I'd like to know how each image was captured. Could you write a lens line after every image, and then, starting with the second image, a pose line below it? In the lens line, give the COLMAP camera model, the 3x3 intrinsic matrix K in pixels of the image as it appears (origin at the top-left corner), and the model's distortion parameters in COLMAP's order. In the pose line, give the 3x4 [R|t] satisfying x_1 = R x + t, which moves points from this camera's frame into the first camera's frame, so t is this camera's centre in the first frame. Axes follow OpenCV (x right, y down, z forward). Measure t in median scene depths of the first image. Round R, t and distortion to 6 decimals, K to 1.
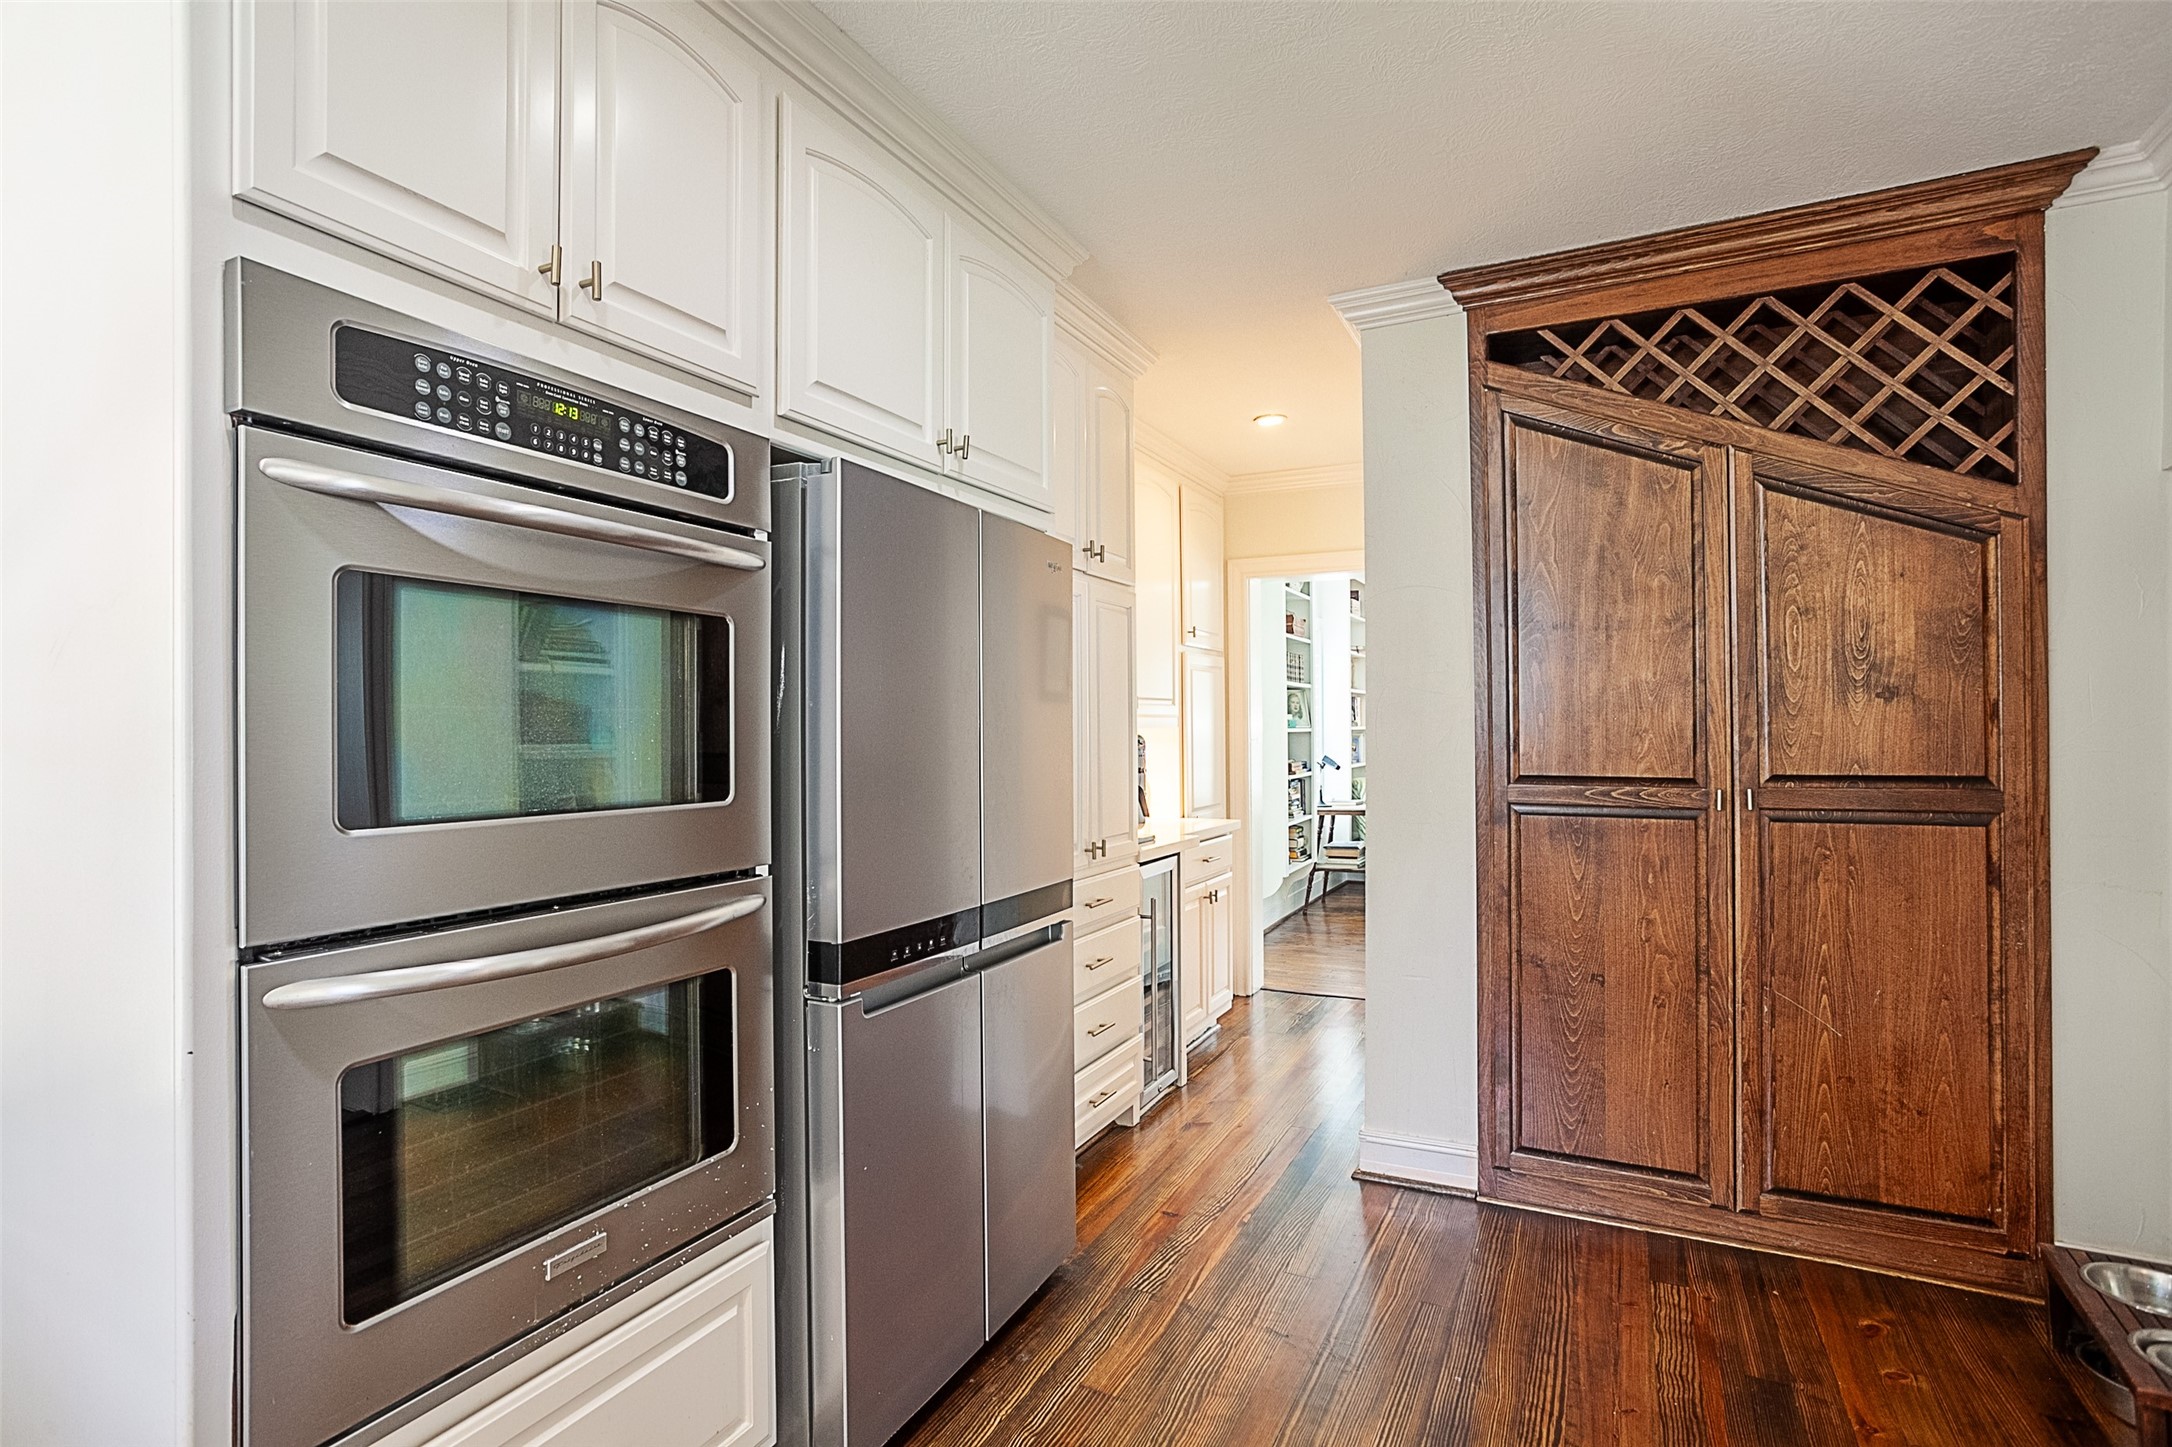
lens RADIAL K [[1061.2, 0, 1059.3], [0, 1061.2, 723.7], [0, 0, 1]] dist [-0.055760, 0.030806]
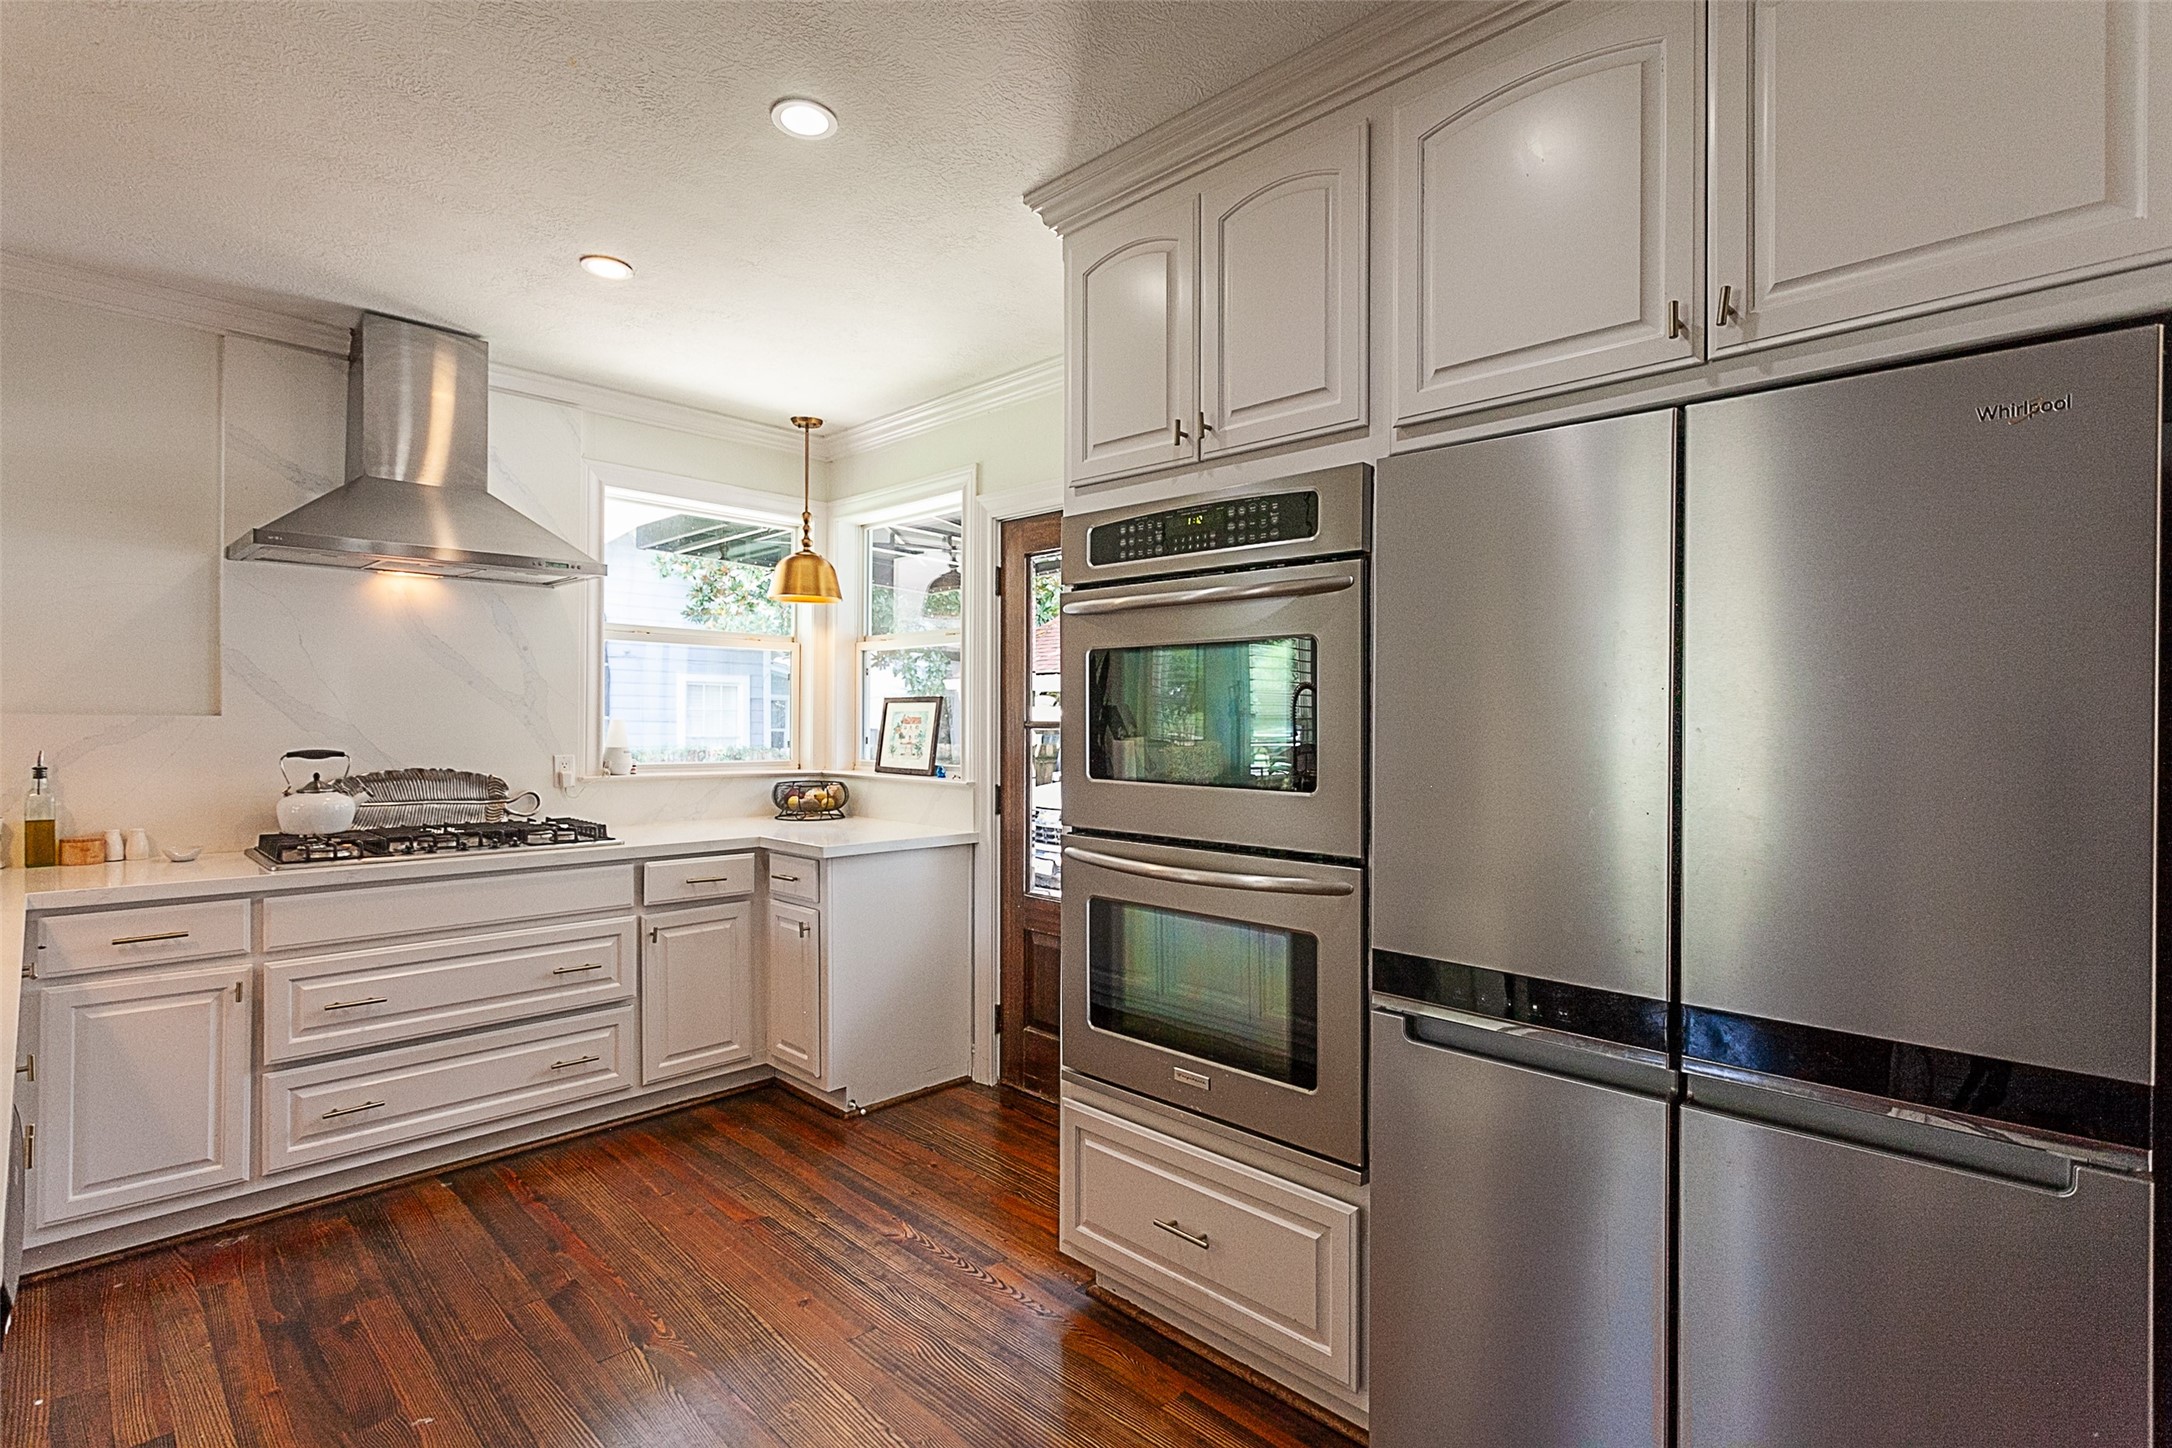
lens RADIAL K [[1061.2, 0, 1059.3], [0, 1061.2, 724.2], [0, 0, 1]] dist [-0.055760, 0.030806]
pose [[-0.316157, 0.006612, -0.948684, 0.996315], [0.002852, 0.999978, 0.006019, -0.011736], [0.948703, -0.000803, -0.316169, 1.228582]]
